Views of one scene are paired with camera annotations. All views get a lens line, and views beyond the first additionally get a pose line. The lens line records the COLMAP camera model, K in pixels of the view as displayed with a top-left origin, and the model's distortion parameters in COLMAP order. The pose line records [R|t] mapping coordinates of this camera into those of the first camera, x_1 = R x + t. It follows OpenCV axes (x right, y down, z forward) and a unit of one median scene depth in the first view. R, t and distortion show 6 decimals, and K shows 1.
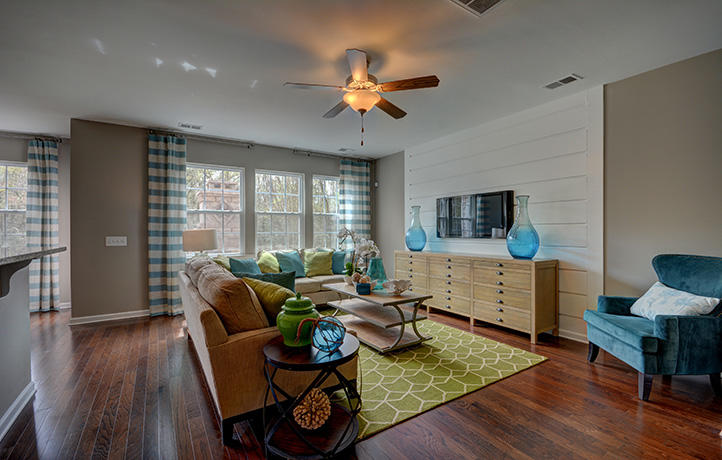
lens RADIAL K [[318.2, 0, 357.1], [0, 318.2, 230.6], [0, 0, 1]] dist [0.000287, -0.000048]
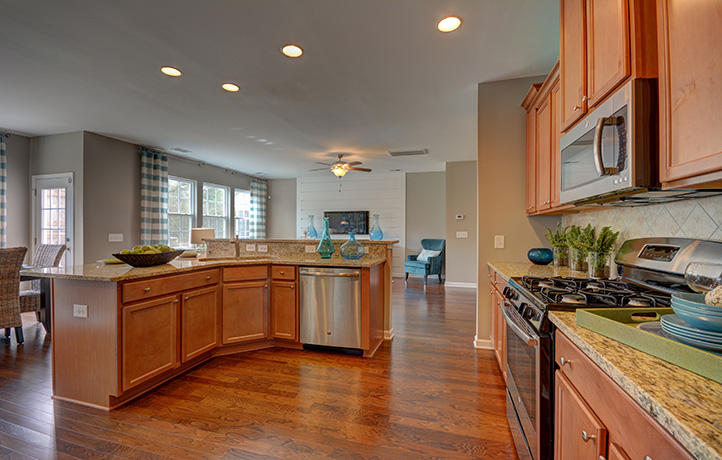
lens RADIAL K [[318.2, 0, 355.4], [0, 318.2, 231.0], [0, 0, 1]] dist [0.000287, -0.000048]
pose [[0.765041, 0.004093, 0.643969, -0.777084], [-0.005308, 0.999986, -0.000050, 0.003525], [-0.643960, -0.003380, 0.765052, -0.452785]]
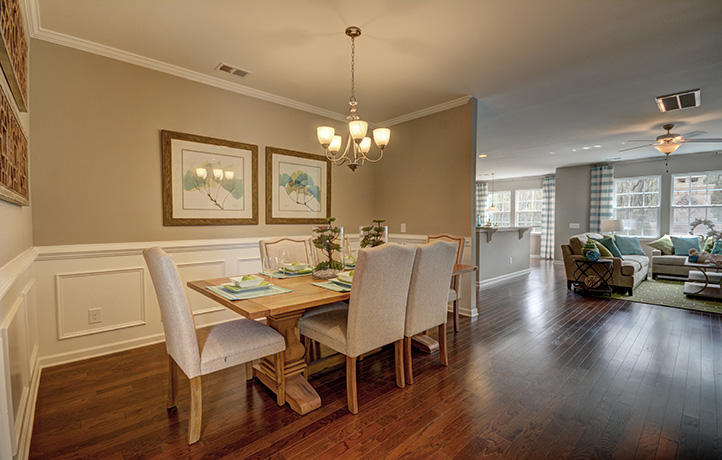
lens RADIAL K [[318.2, 0, 360.6], [0, 318.2, 232.3], [0, 0, 1]] dist [0.000287, -0.000048]
pose [[0.184017, 0.038479, -0.982170, 0.863716], [0.001961, 0.999217, 0.039514, -0.006758], [0.982921, -0.009197, 0.183797, -0.608966]]
